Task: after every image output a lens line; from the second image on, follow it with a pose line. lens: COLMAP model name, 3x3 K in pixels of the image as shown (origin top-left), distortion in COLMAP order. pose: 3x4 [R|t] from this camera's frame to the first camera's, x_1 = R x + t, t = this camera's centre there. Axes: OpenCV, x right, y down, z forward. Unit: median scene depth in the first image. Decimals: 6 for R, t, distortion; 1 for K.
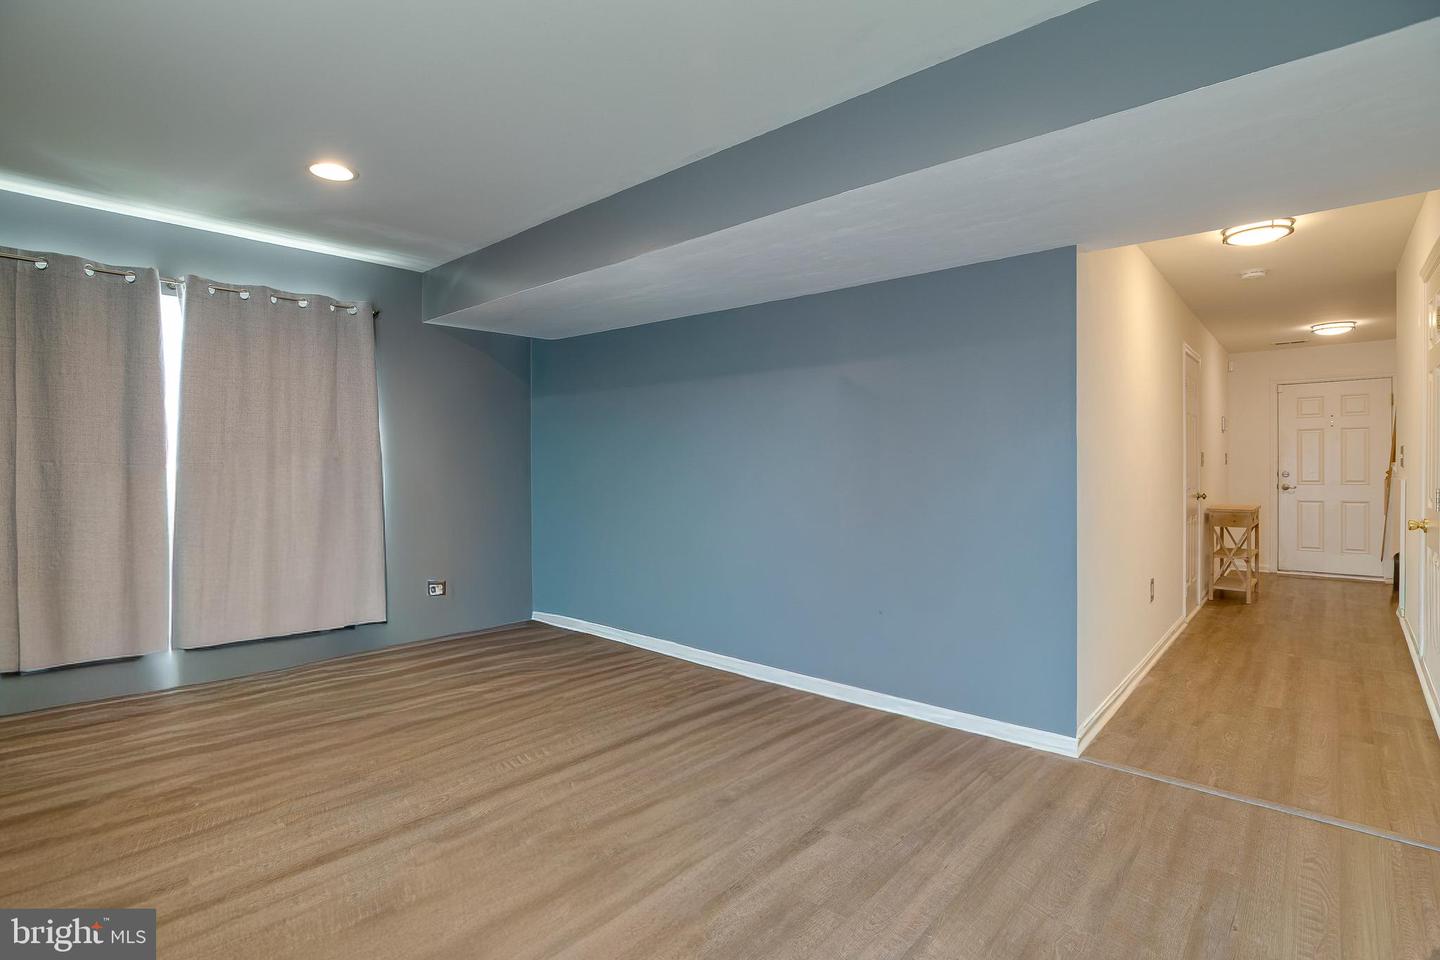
lens RADIAL K [[705.4, 0, 717.1], [0, 705.4, 472.2], [0, 0, 1]] dist [-0.035039, 0.010311]
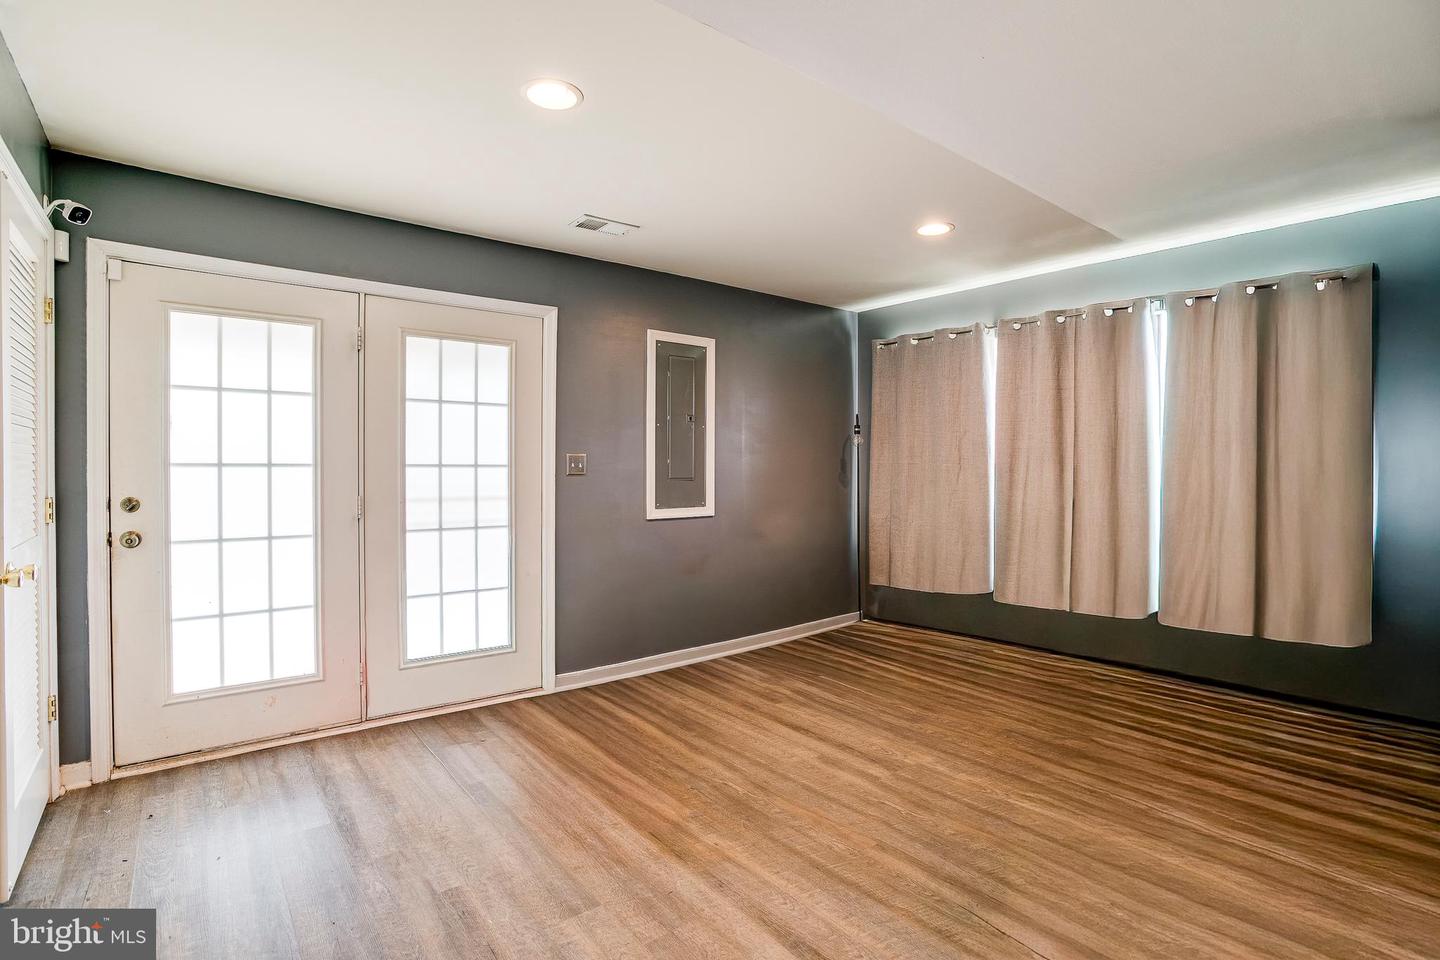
lens RADIAL K [[705.4, 0, 724.7], [0, 705.4, 480.5], [0, 0, 1]] dist [-0.035039, 0.010311]
pose [[-0.164958, 0.024598, -0.985994, 0.868824], [-0.019009, 0.999424, 0.028114, -0.016120], [0.986117, 0.023381, -0.164396, 0.995606]]
